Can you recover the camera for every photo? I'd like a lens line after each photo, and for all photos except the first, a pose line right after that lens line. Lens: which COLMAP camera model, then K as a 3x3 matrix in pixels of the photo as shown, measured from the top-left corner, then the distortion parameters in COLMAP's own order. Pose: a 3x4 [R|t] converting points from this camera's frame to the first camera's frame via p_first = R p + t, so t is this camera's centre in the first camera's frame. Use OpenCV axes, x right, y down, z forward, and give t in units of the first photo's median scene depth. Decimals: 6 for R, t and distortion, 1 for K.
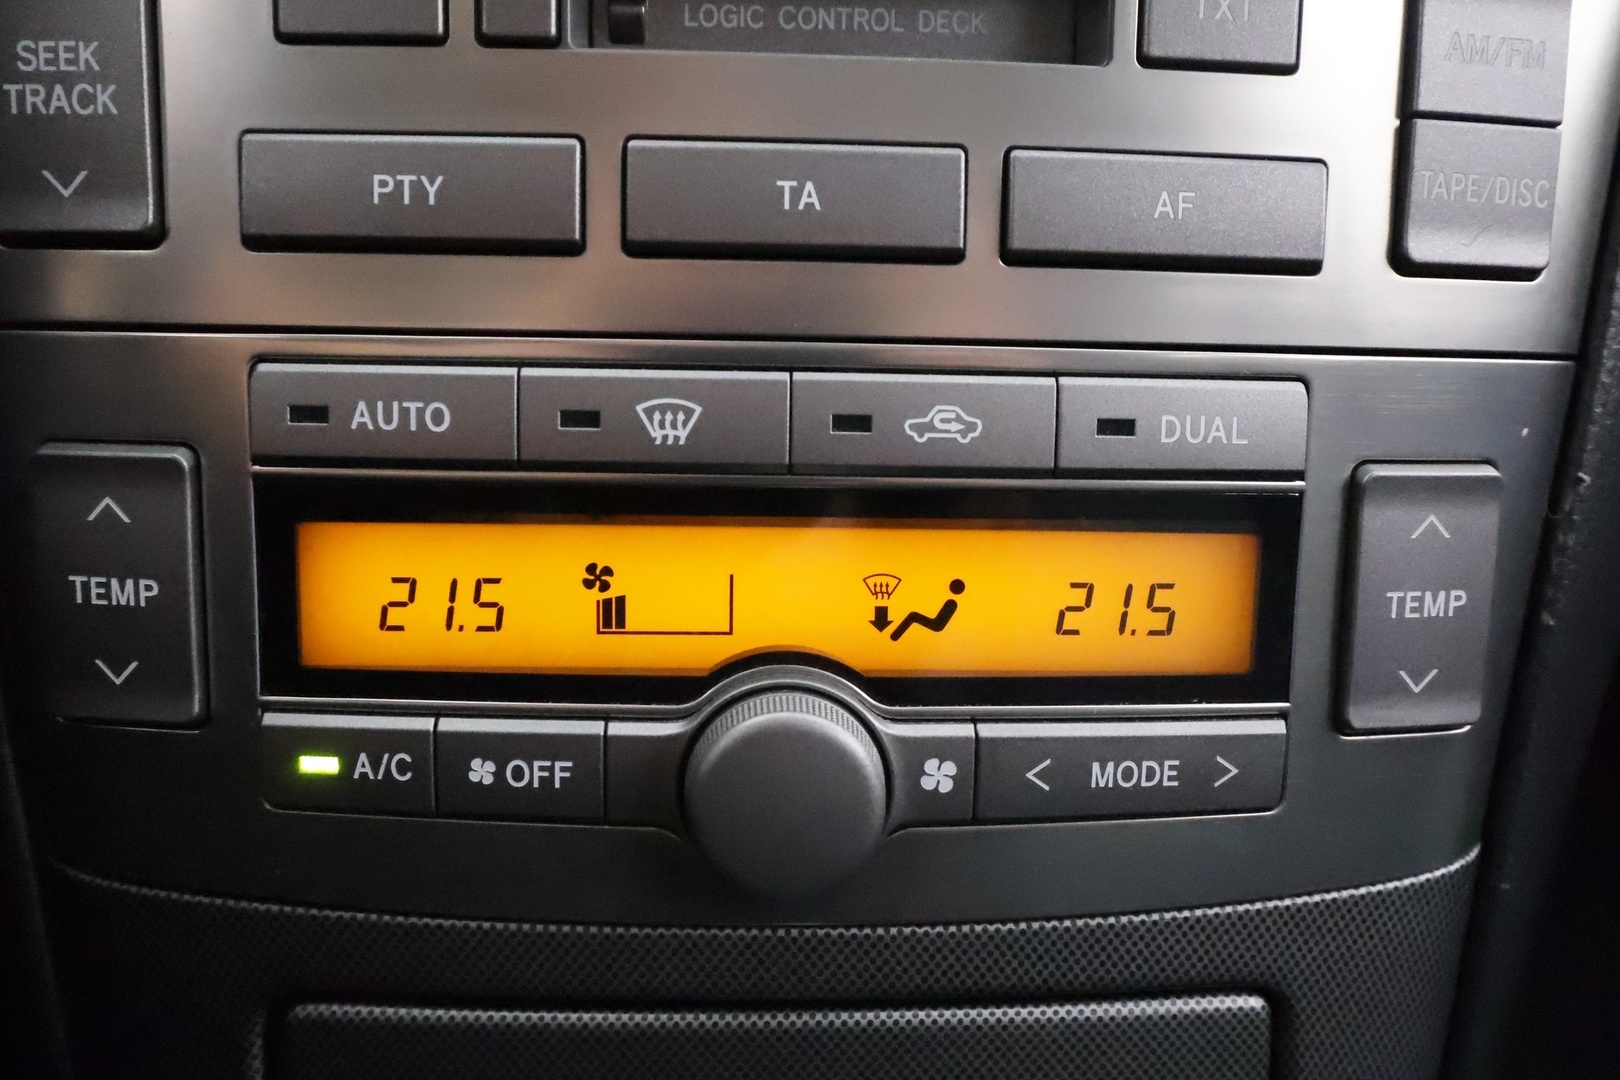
lens RADIAL K [[1281.2, 0, 810.0], [0, 1281.2, 540.0], [0, 0, 1]] dist [0.005230, 0.001033]
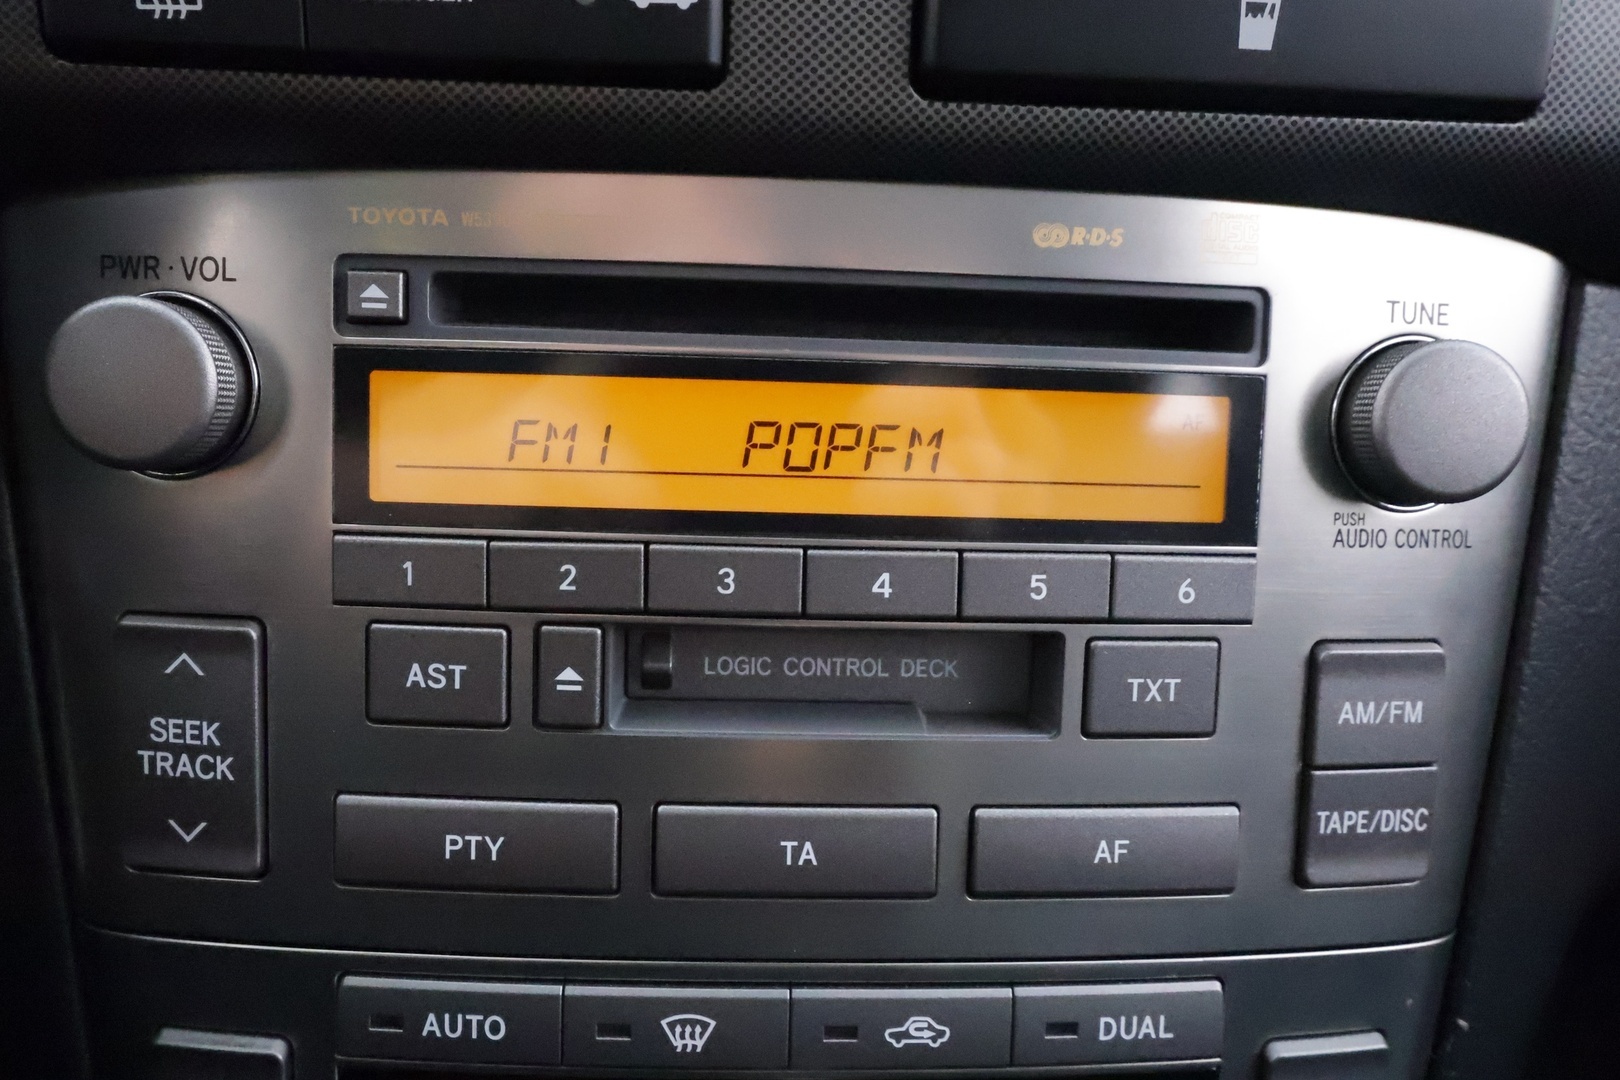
lens RADIAL K [[1246.7, 0, 810.0], [0, 1246.7, 540.0], [0, 0, 1]] dist [0.007598, 0.005347]
pose [[0.999921, 0.011841, 0.004203, -0.006567], [-0.011791, 0.999863, -0.011631, -0.536192], [-0.004340, 0.011581, 0.999924, -0.171116]]
